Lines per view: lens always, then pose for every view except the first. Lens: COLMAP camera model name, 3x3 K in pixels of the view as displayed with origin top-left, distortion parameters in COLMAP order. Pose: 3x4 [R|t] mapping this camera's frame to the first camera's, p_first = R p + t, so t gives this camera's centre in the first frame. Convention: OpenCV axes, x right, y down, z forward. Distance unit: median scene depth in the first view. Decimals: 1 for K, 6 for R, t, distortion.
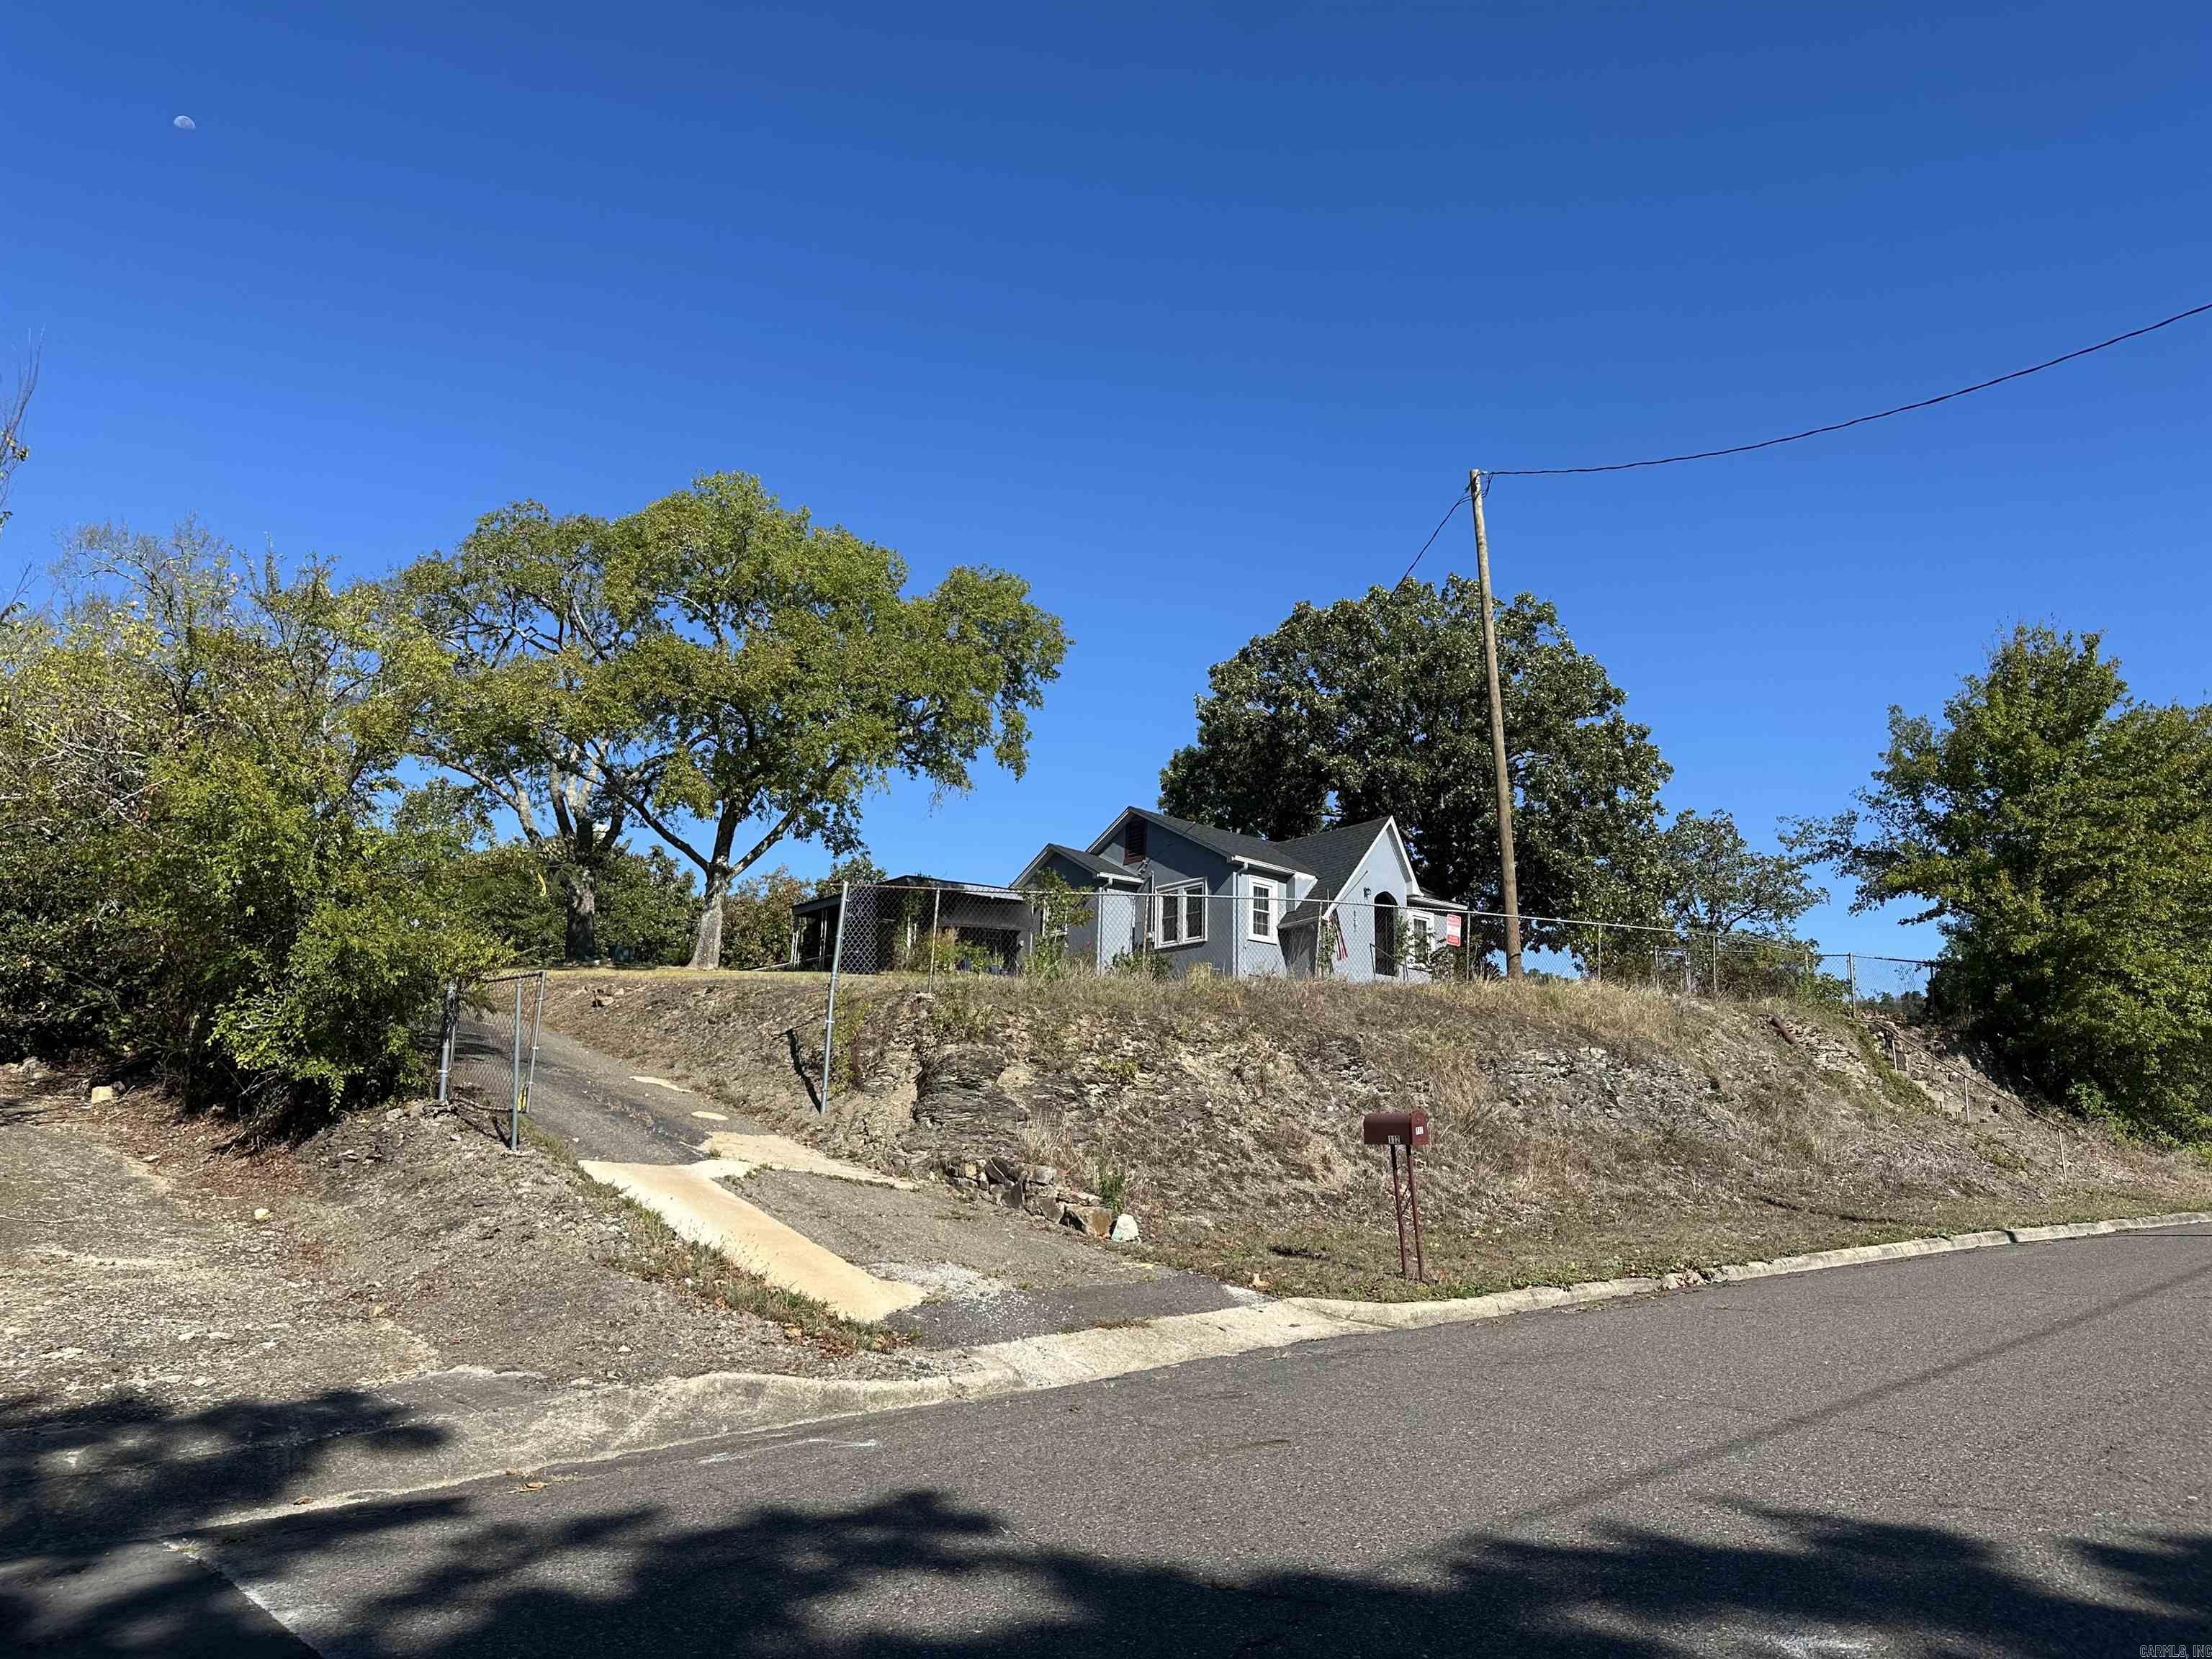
lens RADIAL K [[1562.6, 0, 1106.0], [0, 1562.6, 829.5], [0, 0, 1]] dist [0.134911, -0.224887]
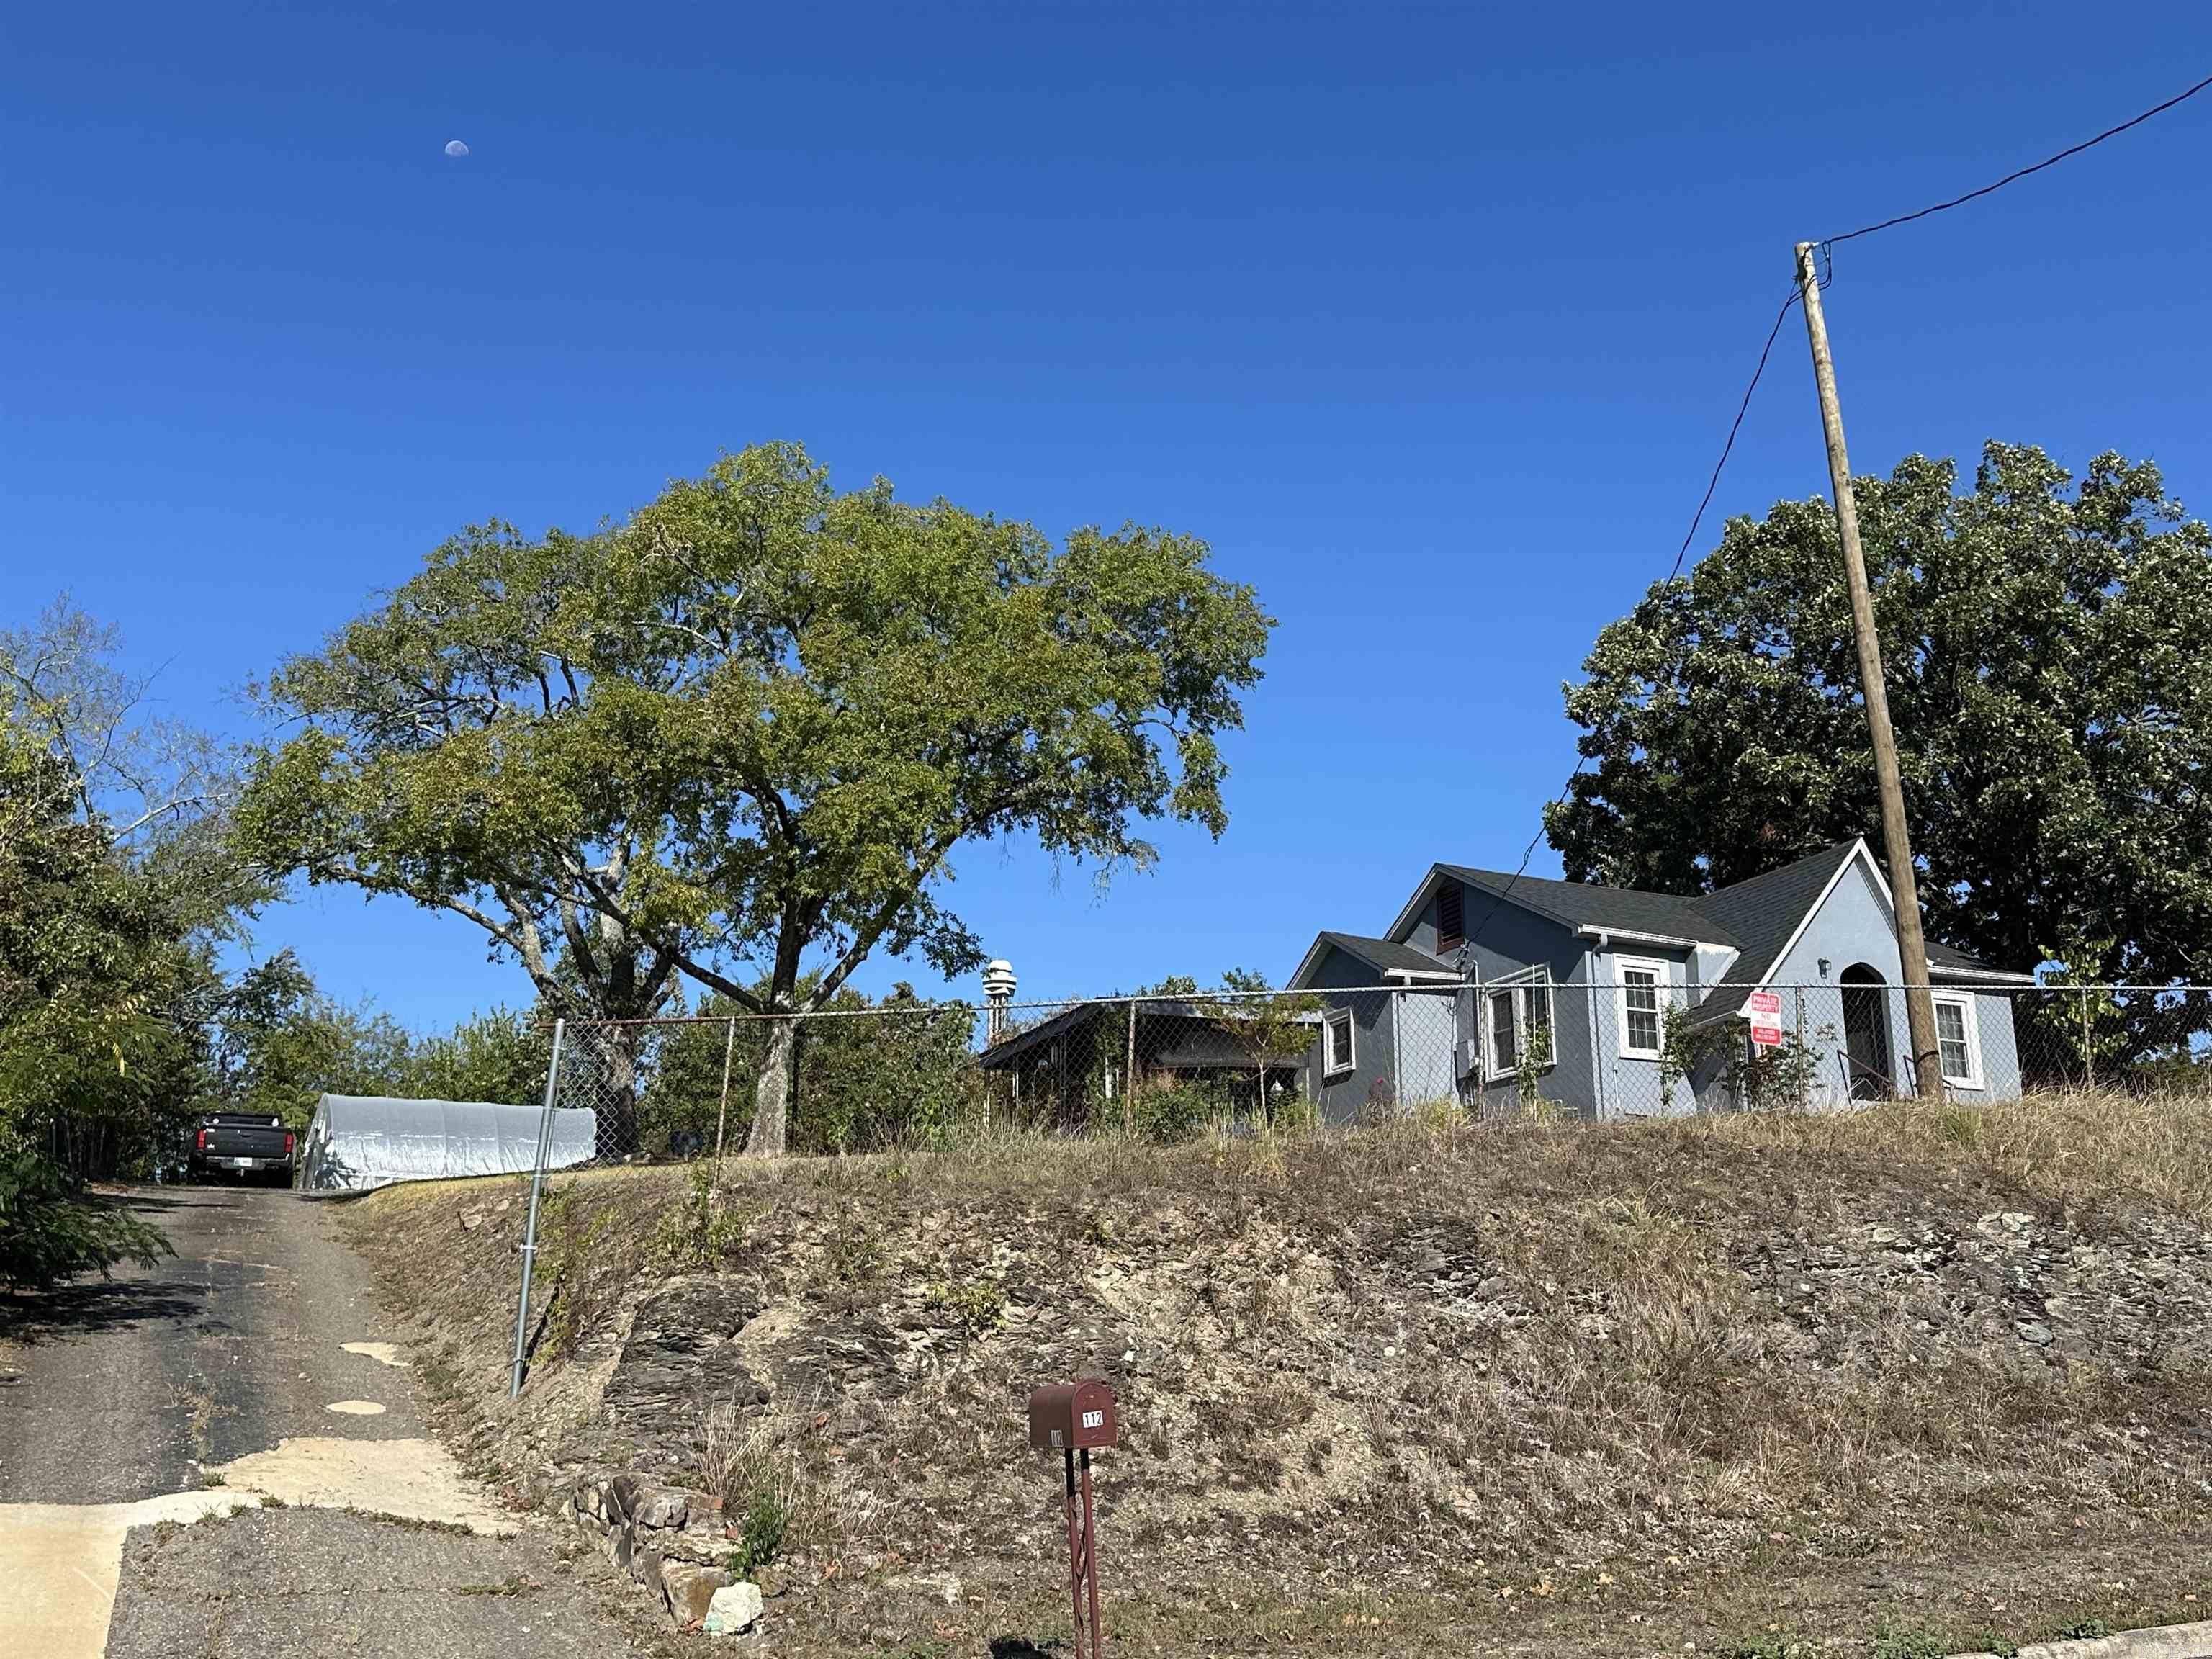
lens RADIAL K [[2170.0, 0, 1106.0], [0, 2170.0, 829.5], [0, 0, 1]] dist [0.176659, -0.374804]
pose [[0.960099, -0.101240, -0.260693, 0.147517], [0.088738, 0.994287, -0.059318, 0.015389], [0.265209, 0.033817, 0.963598, 0.111737]]
